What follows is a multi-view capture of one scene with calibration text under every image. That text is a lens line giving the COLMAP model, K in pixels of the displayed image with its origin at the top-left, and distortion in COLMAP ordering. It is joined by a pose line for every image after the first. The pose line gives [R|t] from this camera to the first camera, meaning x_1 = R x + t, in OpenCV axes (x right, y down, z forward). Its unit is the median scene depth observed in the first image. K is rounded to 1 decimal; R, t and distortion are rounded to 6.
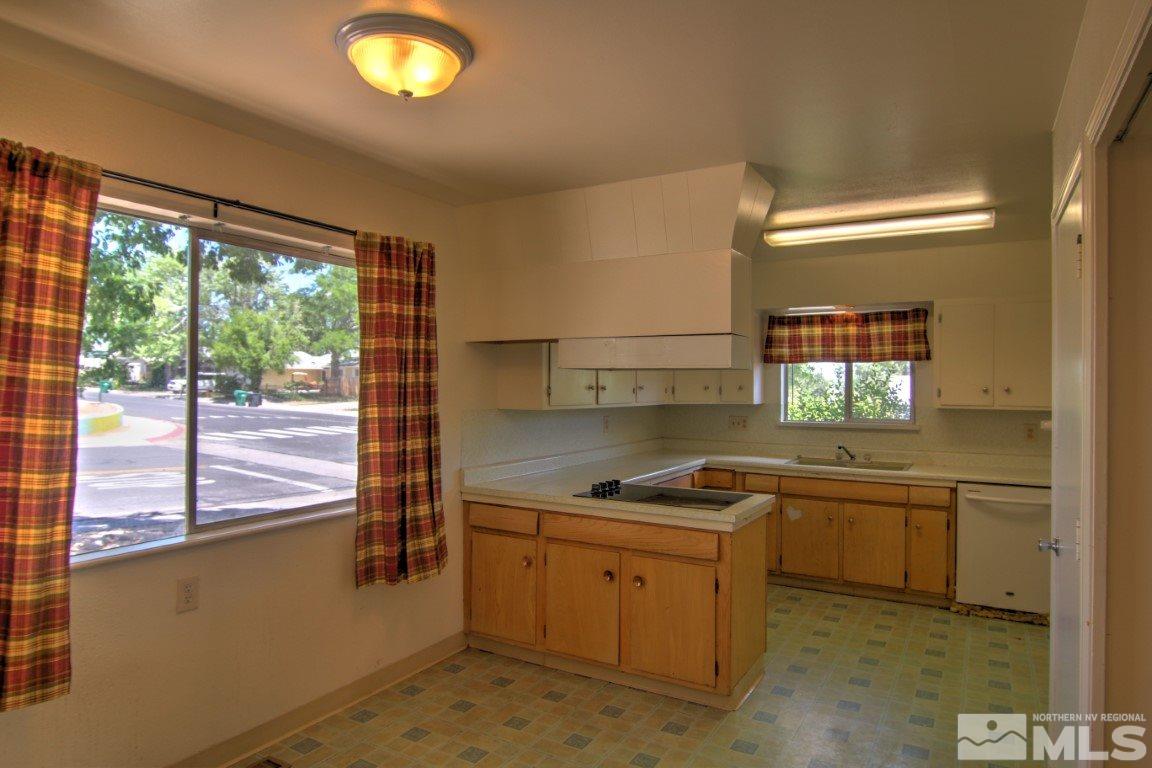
lens RADIAL K [[696.8, 0, 576.0], [0, 696.8, 384.0], [0, 0, 1]] dist [-0.002215, -0.021489]
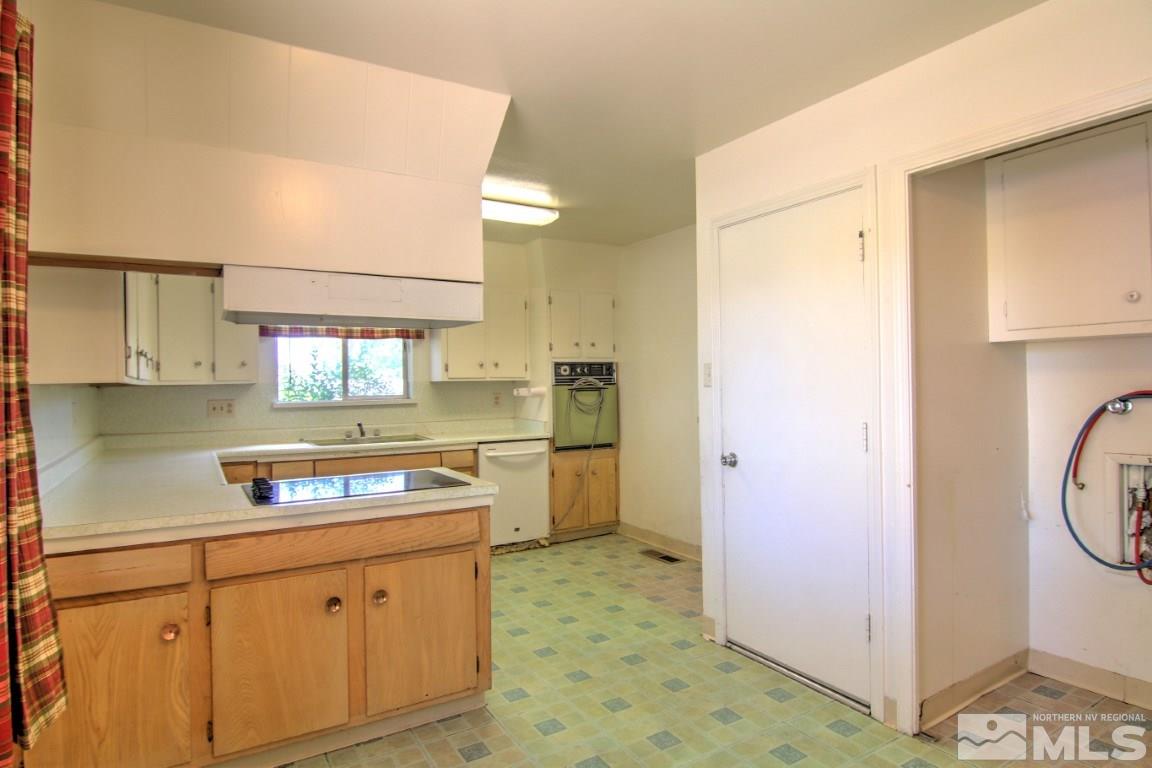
lens RADIAL K [[642.2, 0, 582.2], [0, 642.2, 383.0], [0, 0, 1]] dist [-0.005816, -0.017078]
pose [[0.483066, -0.015999, 0.875438, -0.303793], [0.015756, 0.999830, 0.009578, 0.034636], [-0.875442, 0.009167, 0.483236, 0.345369]]
